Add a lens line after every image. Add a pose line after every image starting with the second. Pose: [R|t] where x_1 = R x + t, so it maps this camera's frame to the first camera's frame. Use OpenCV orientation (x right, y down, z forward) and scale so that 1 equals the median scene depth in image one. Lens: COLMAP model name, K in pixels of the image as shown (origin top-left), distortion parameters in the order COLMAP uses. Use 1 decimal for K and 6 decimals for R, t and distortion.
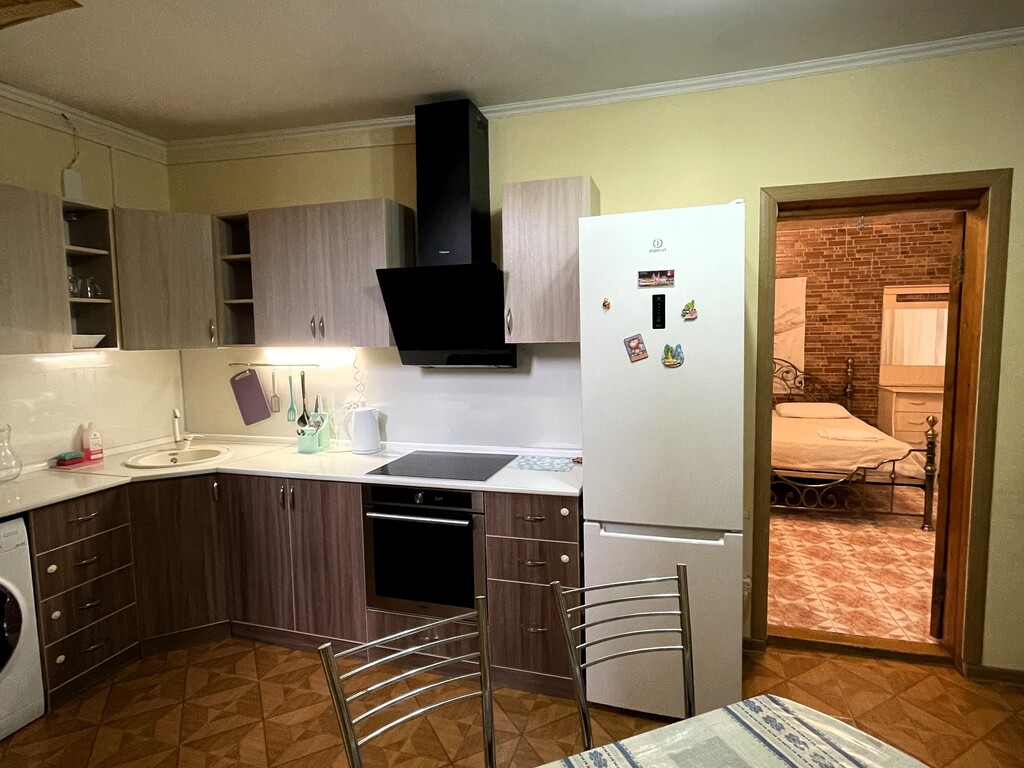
lens RADIAL K [[556.7, 0, 511.7], [0, 556.7, 382.7], [0, 0, 1]] dist [0.002178, 0.001296]
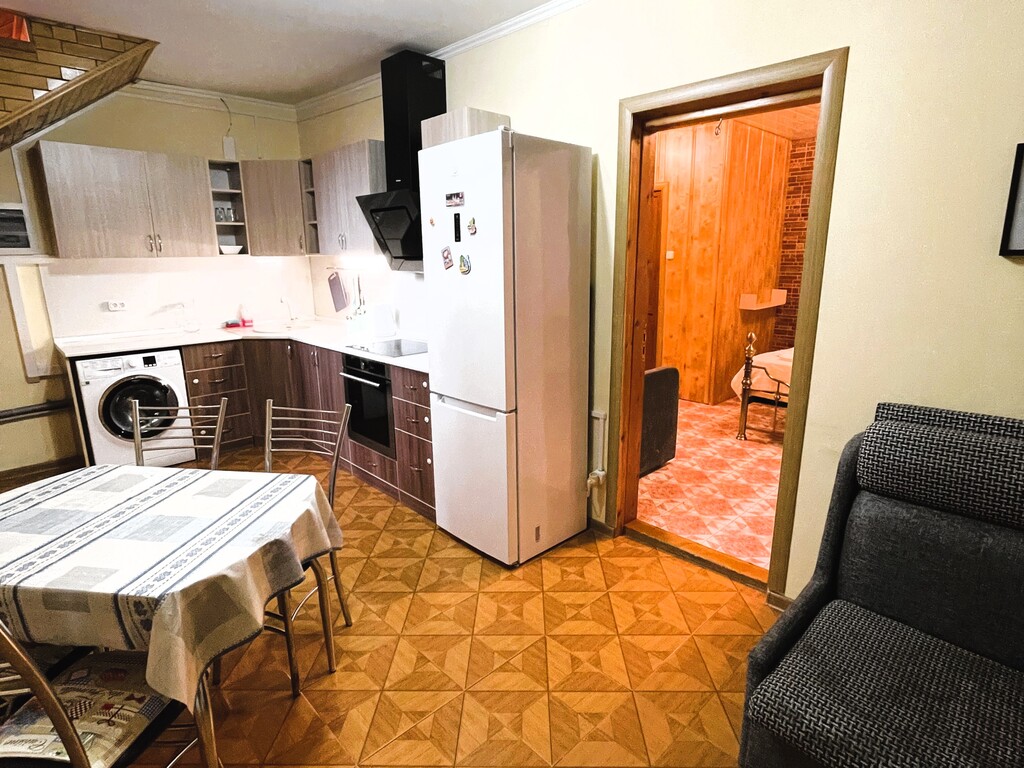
lens RADIAL K [[556.7, 0, 512.3], [0, 556.7, 383.6], [0, 0, 1]] dist [0.002178, 0.001296]
pose [[0.871277, 0.121401, -0.475539, 0.845409], [-0.048434, 0.985463, 0.162840, 0.004853], [0.488395, -0.118847, 0.864492, -0.034572]]
